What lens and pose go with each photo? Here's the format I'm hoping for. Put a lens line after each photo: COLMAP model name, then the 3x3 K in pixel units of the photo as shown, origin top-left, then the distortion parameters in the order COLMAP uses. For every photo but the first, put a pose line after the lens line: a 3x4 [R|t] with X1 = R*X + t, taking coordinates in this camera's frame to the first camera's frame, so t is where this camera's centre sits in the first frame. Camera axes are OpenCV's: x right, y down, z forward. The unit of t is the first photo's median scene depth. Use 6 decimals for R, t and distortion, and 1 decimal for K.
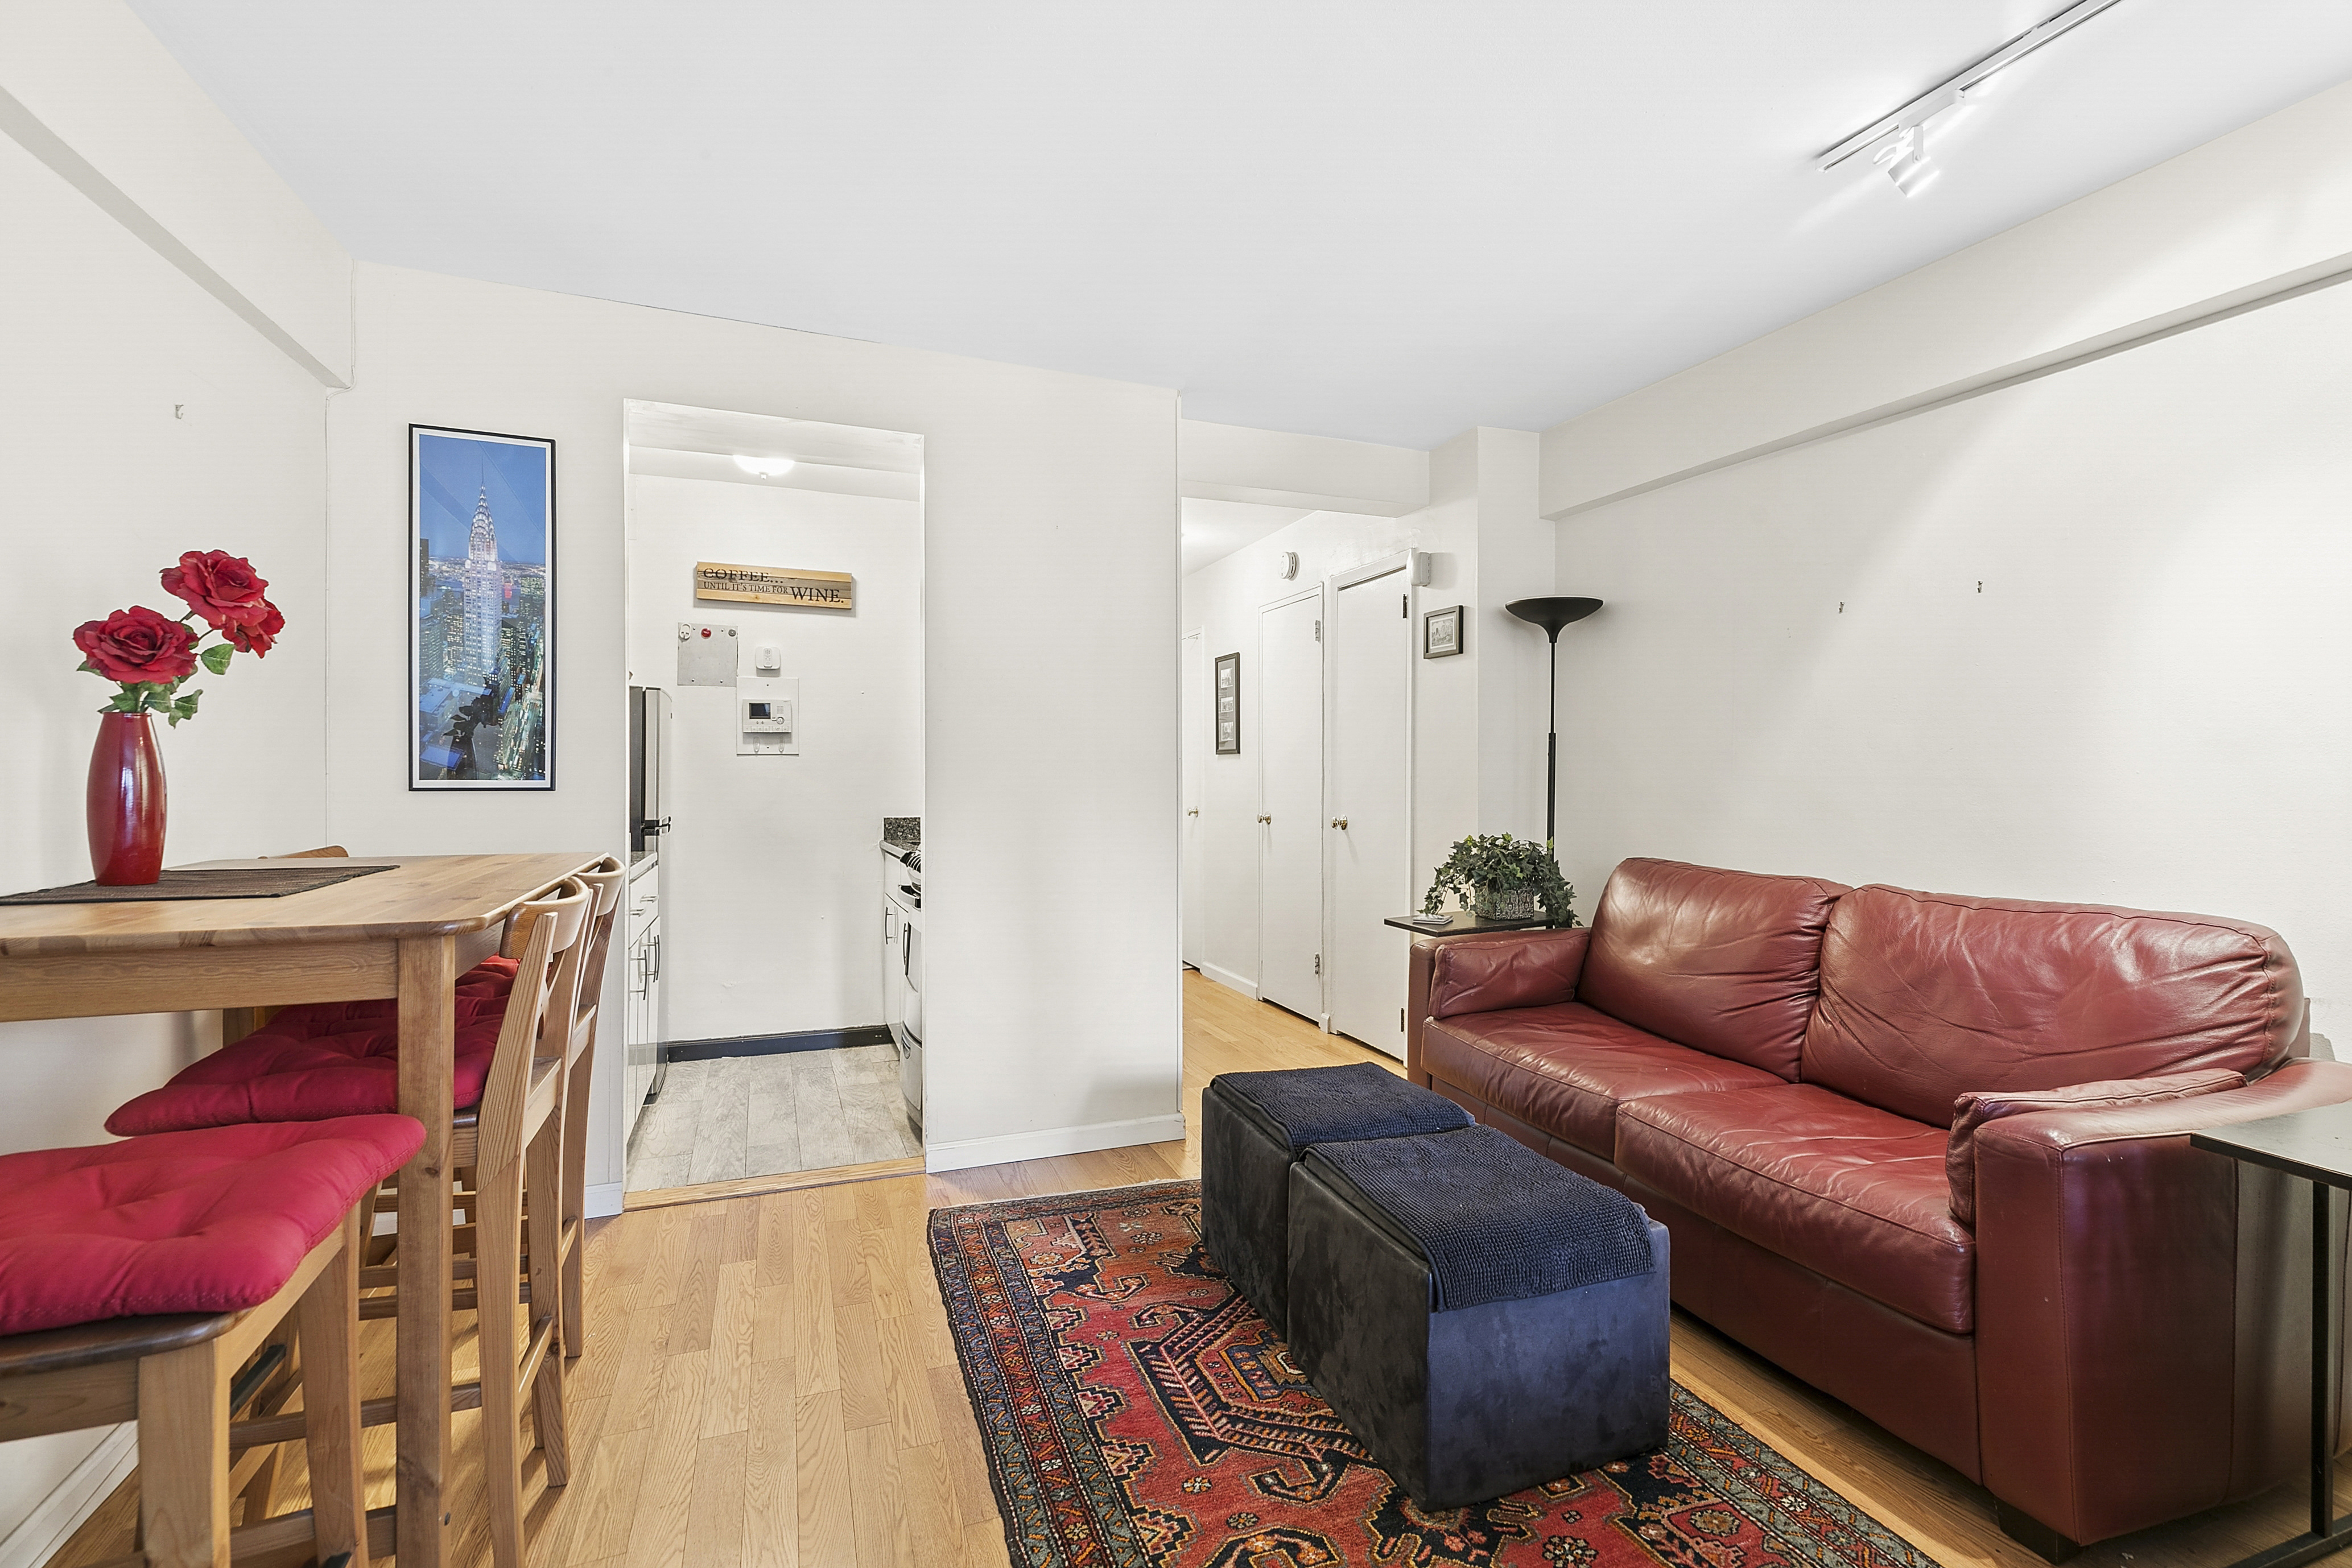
lens RADIAL K [[1064.8, 0, 1197.4], [0, 1064.8, 772.5], [0, 0, 1]] dist [0.009500, -0.000393]
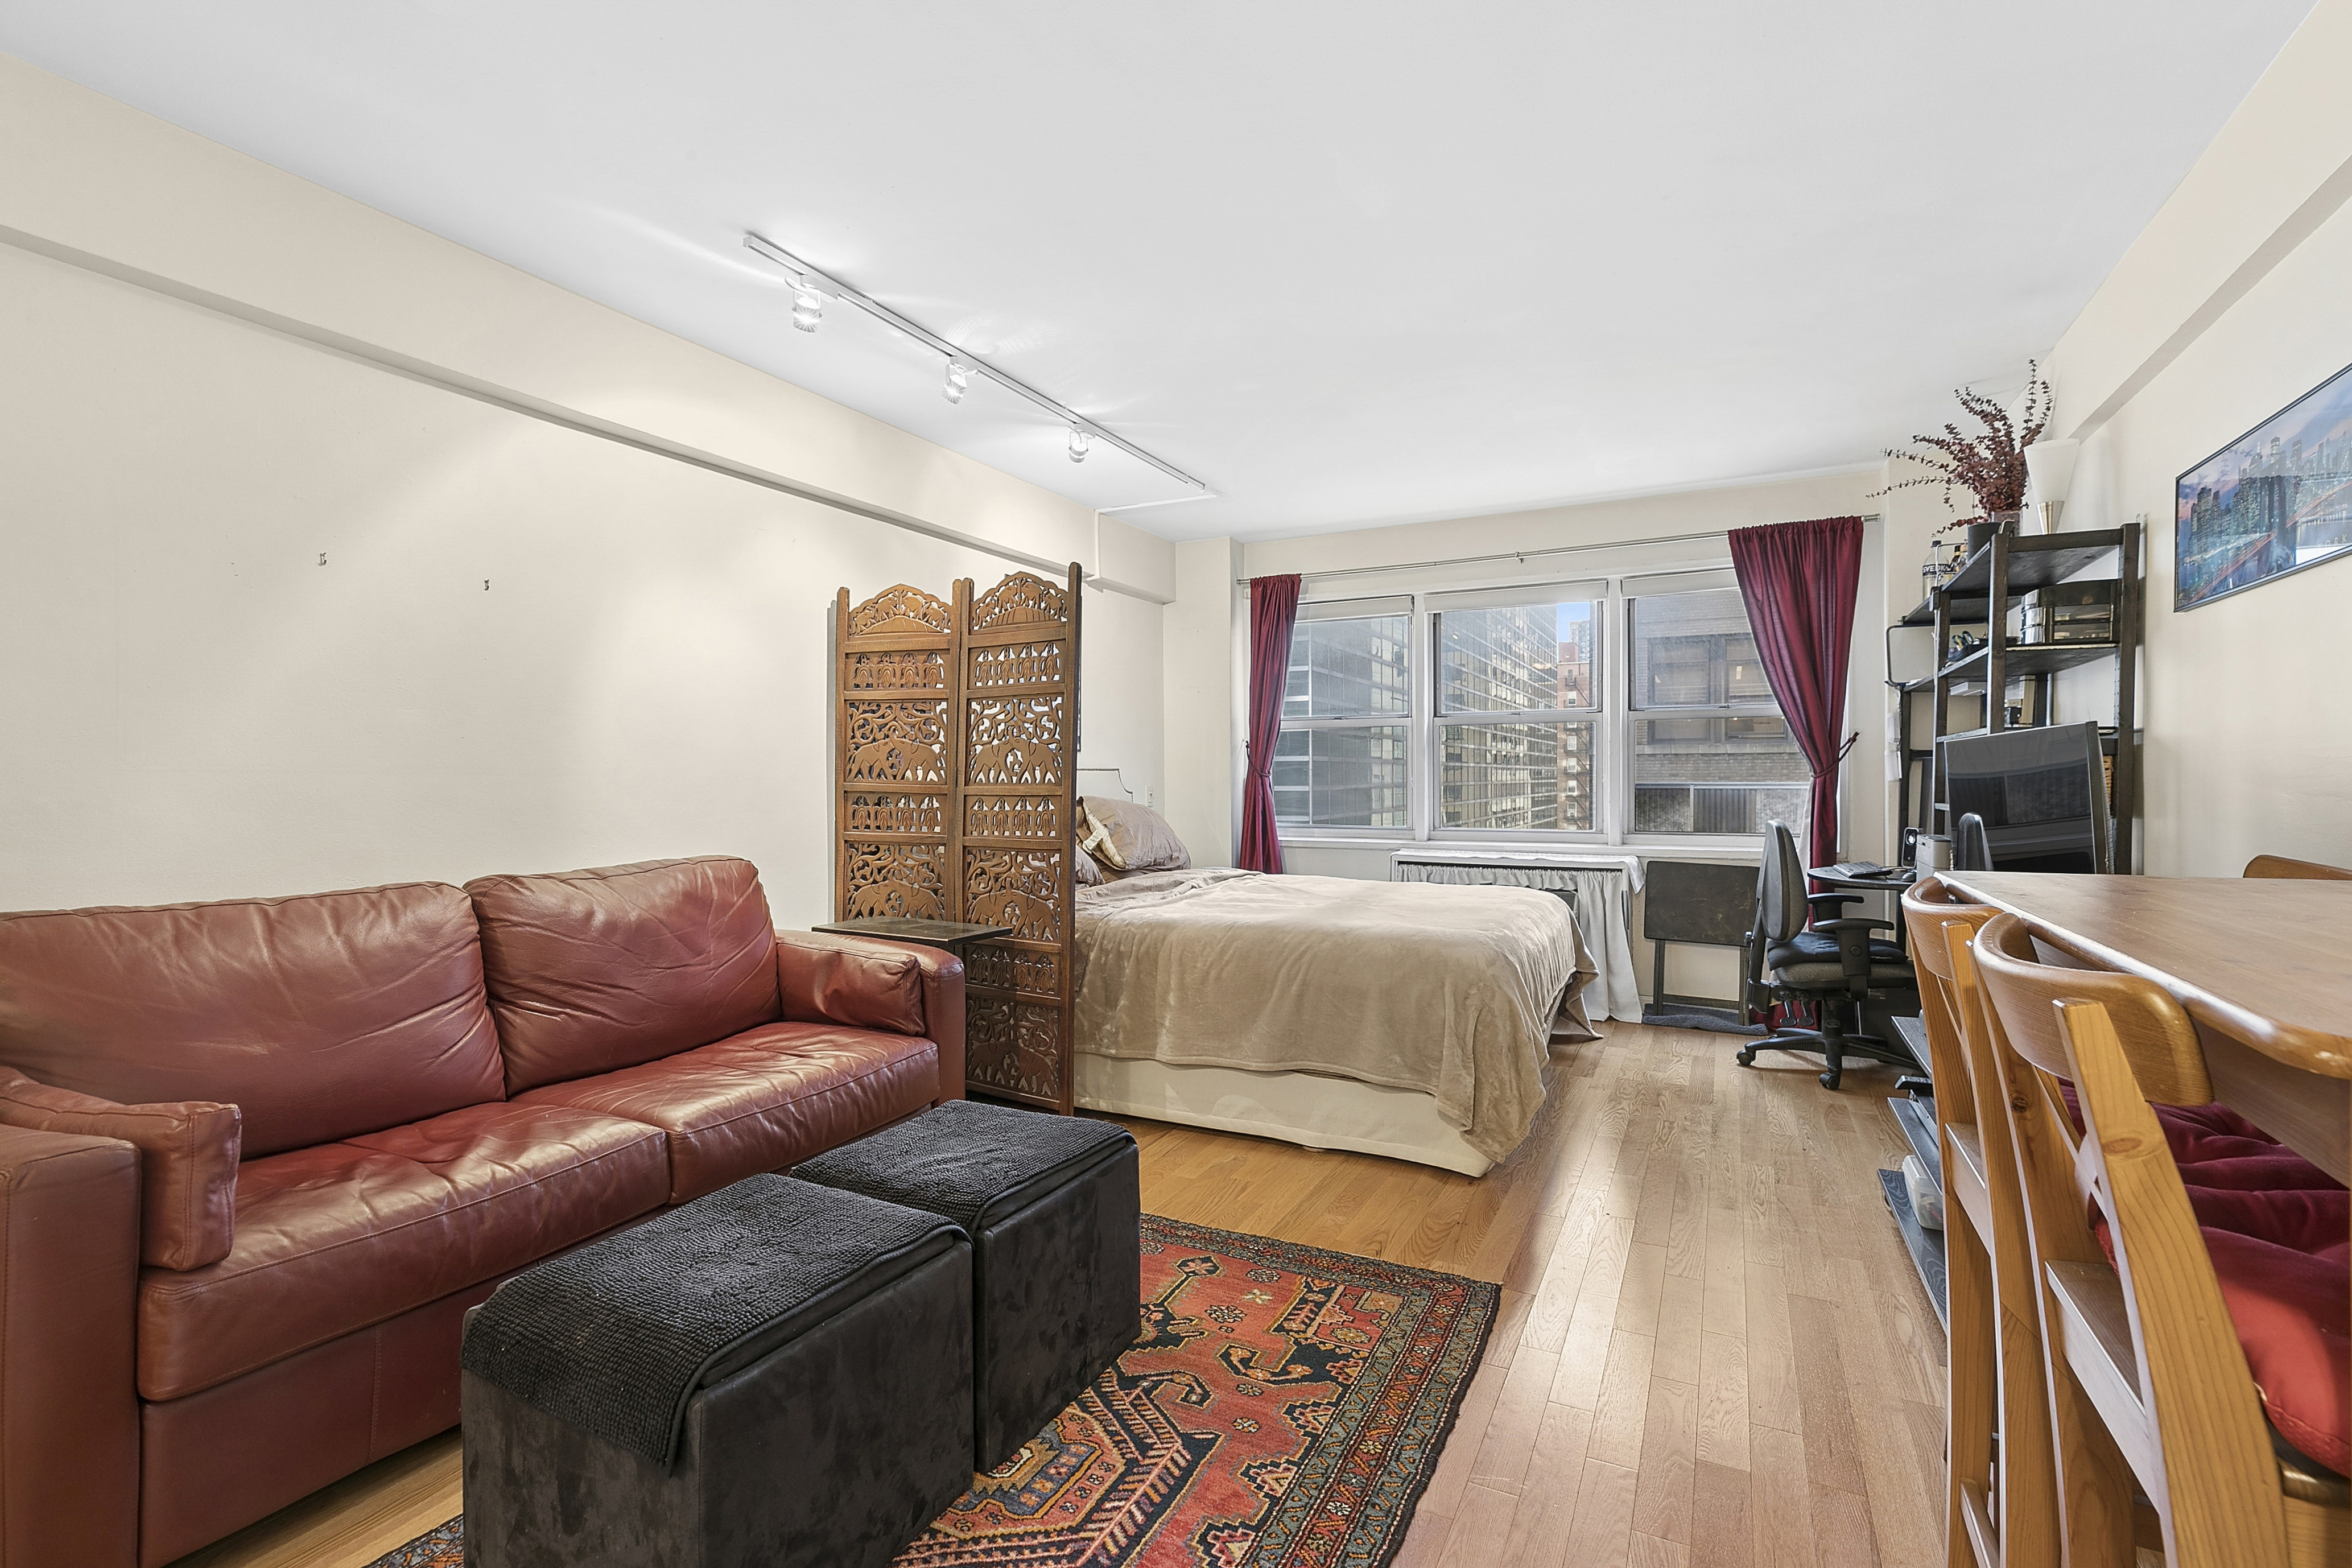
lens RADIAL K [[1064.8, 0, 1180.8], [0, 1064.8, 785.1], [0, 0, 1]] dist [0.009500, -0.000393]
pose [[-0.663025, -0.003177, 0.748590, -0.845865], [0.003272, 0.999969, 0.007141, 0.032744], [-0.748590, 0.007184, -0.662994, 1.982041]]
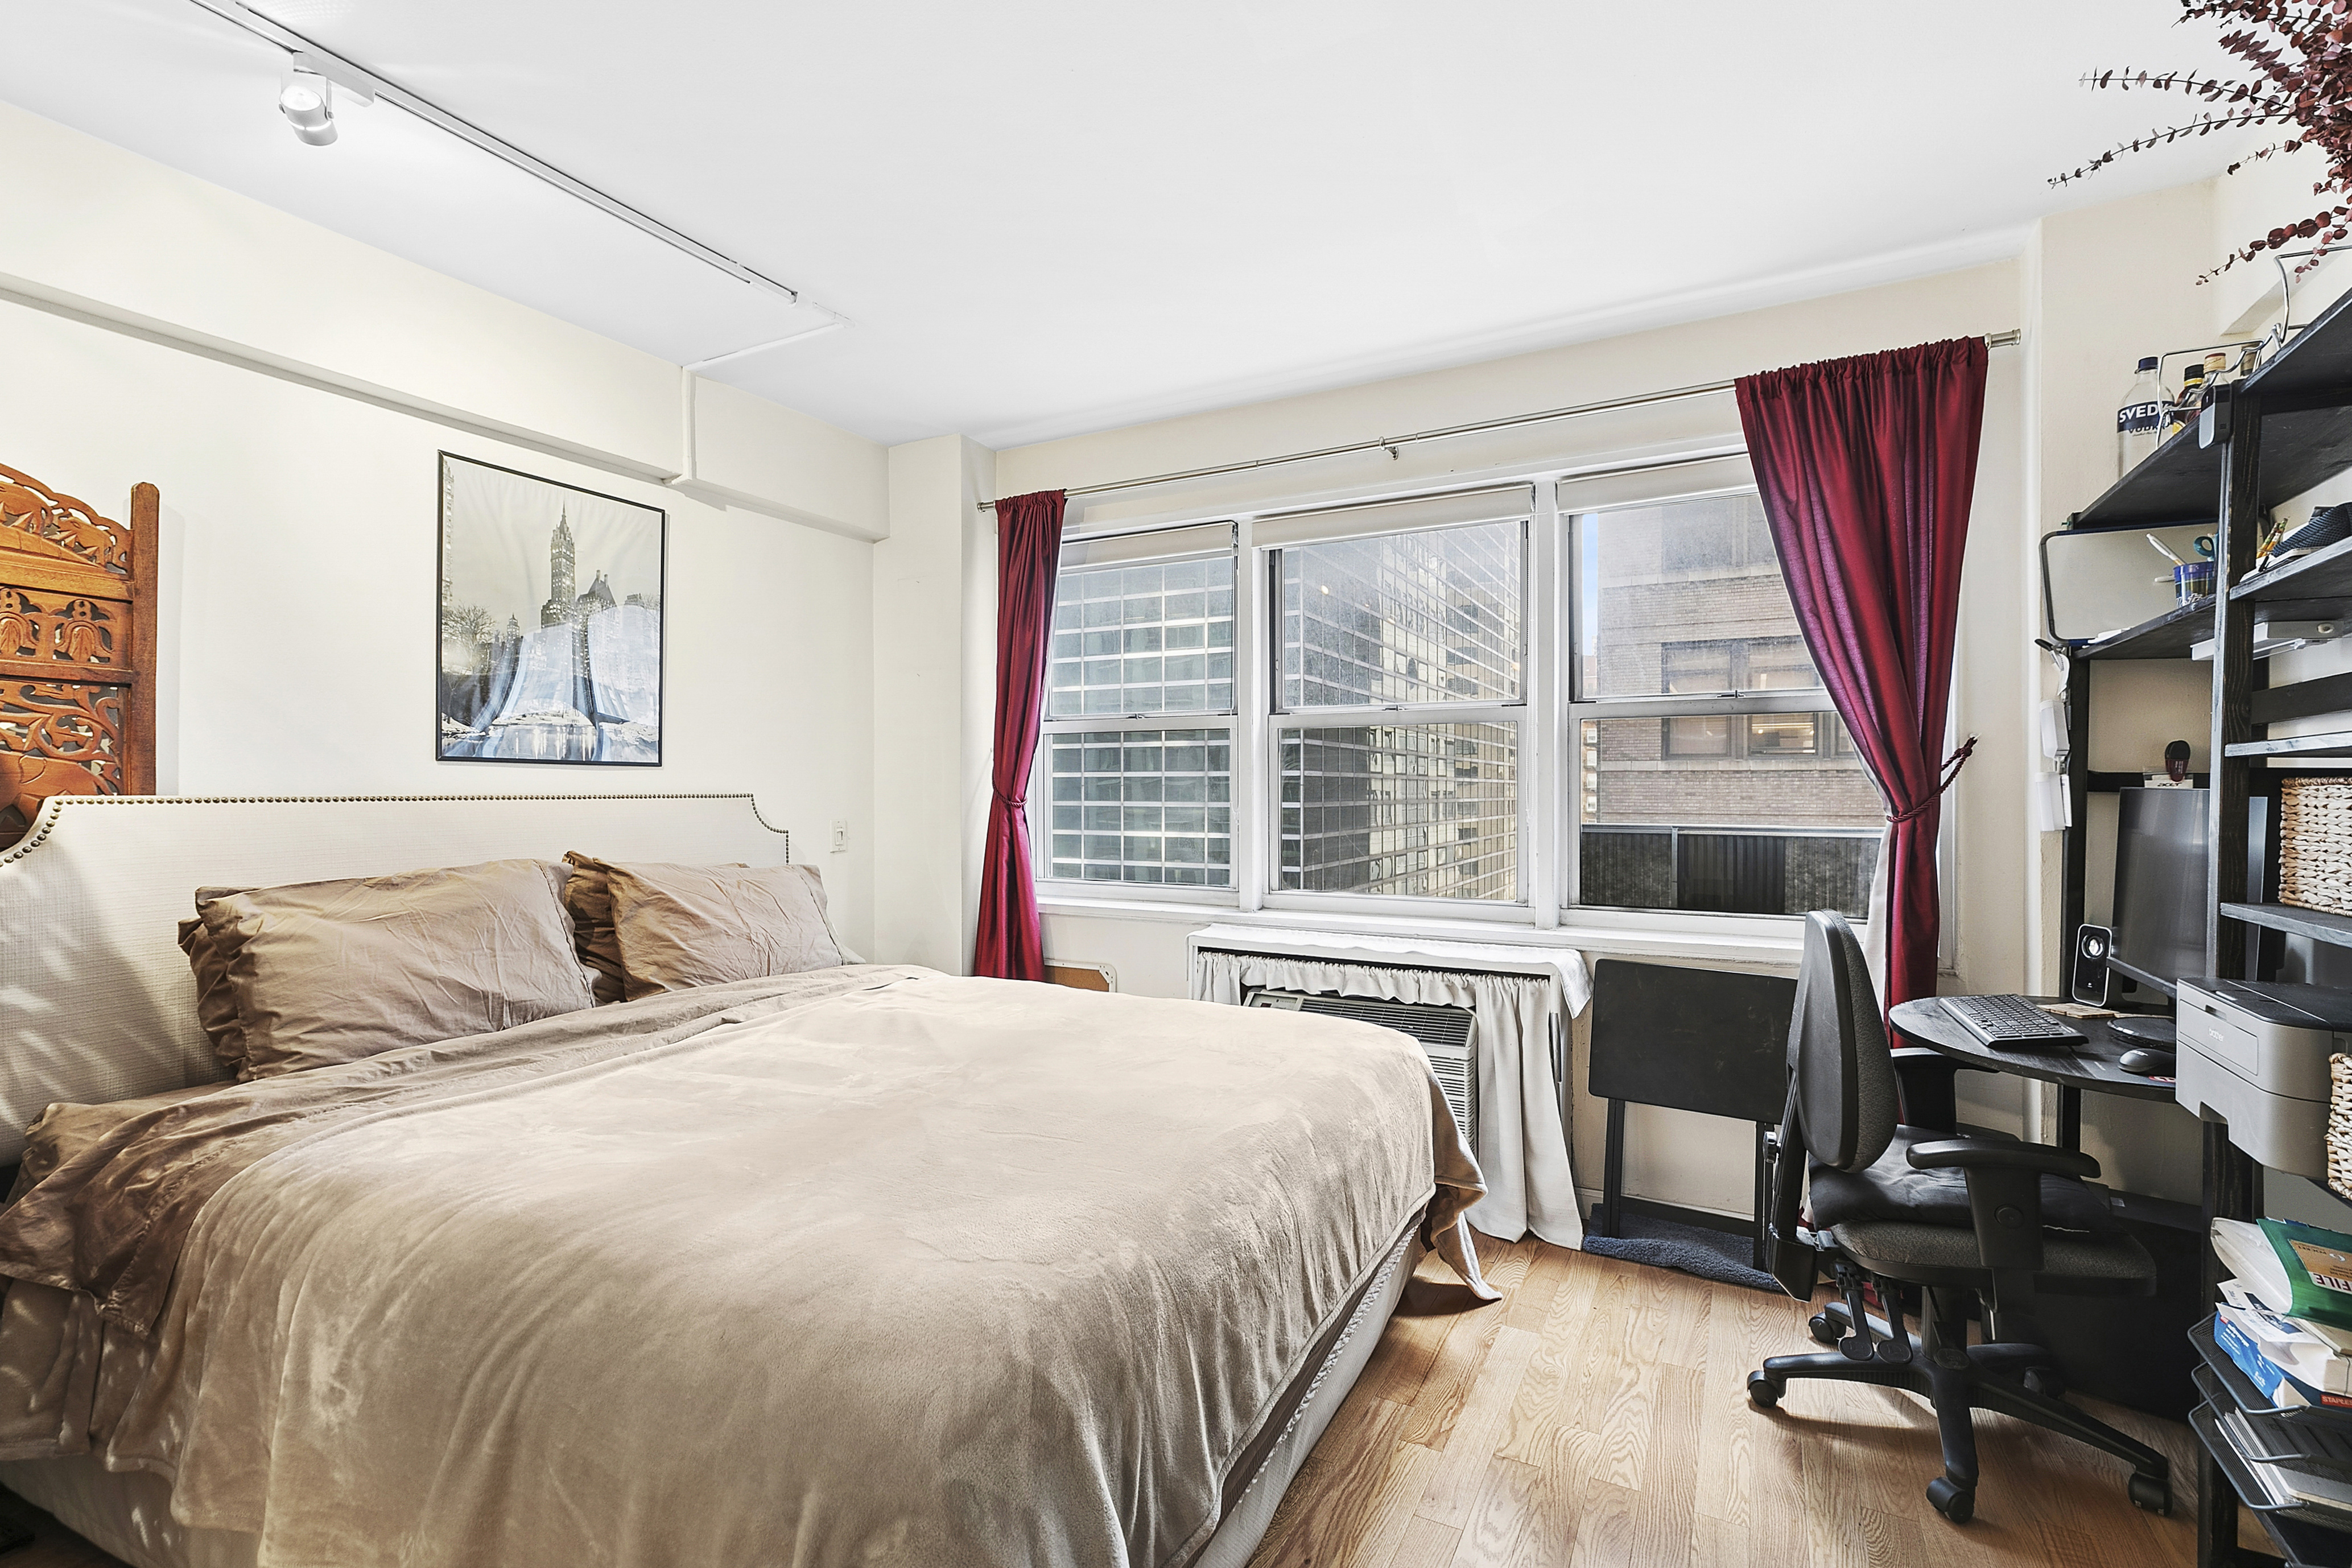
lens RADIAL K [[1064.8, 0, 1184.0], [0, 1064.8, 791.2], [0, 0, 1]] dist [0.009500, -0.000393]
pose [[-0.651410, -0.001358, 0.758725, -0.473031], [-0.001930, 0.999998, 0.000132, 0.005898], [-0.758724, -0.001378, -0.651411, 0.978044]]
